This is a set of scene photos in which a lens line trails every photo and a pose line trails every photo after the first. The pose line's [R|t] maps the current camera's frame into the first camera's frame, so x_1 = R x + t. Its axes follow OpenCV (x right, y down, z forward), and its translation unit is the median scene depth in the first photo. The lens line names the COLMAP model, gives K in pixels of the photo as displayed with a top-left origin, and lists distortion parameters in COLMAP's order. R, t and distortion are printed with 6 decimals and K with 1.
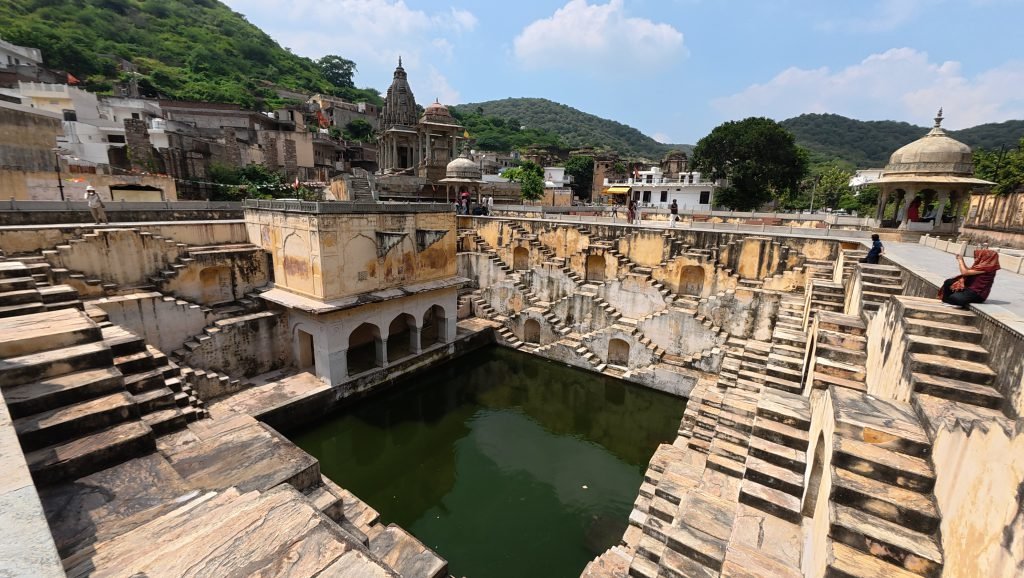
lens RADIAL K [[398.0, 0, 512.0], [0, 398.0, 289.0], [0, 0, 1]] dist [-0.003131, -0.000311]
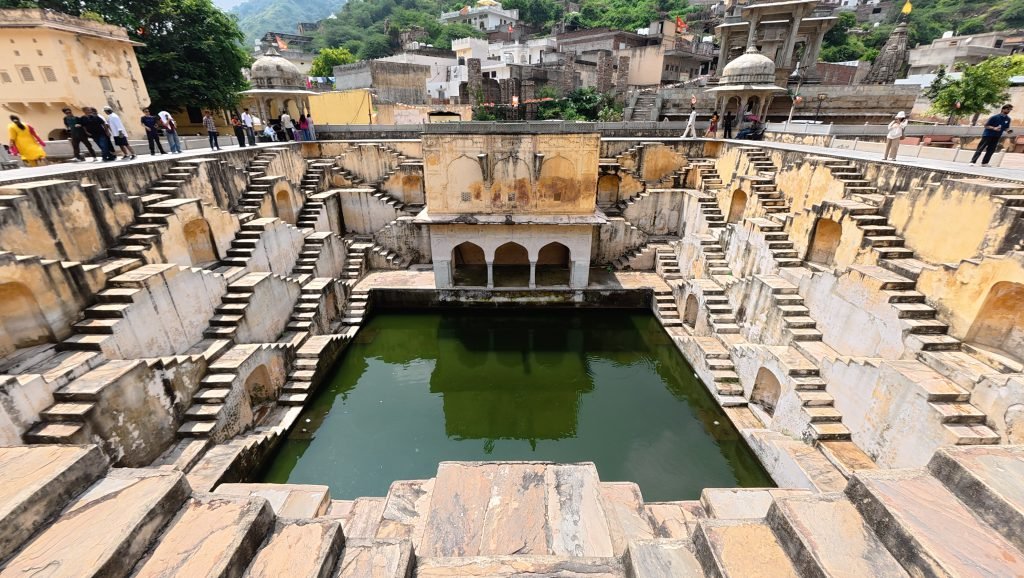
lens RADIAL K [[398.0, 0, 512.0], [0, 398.0, 289.0], [0, 0, 1]] dist [-0.003131, -0.000311]
pose [[0.575258, 0.302202, -0.760100, 0.433368], [-0.161124, 0.952907, 0.256918, -0.069268], [0.801946, -0.025323, 0.596859, 0.357016]]
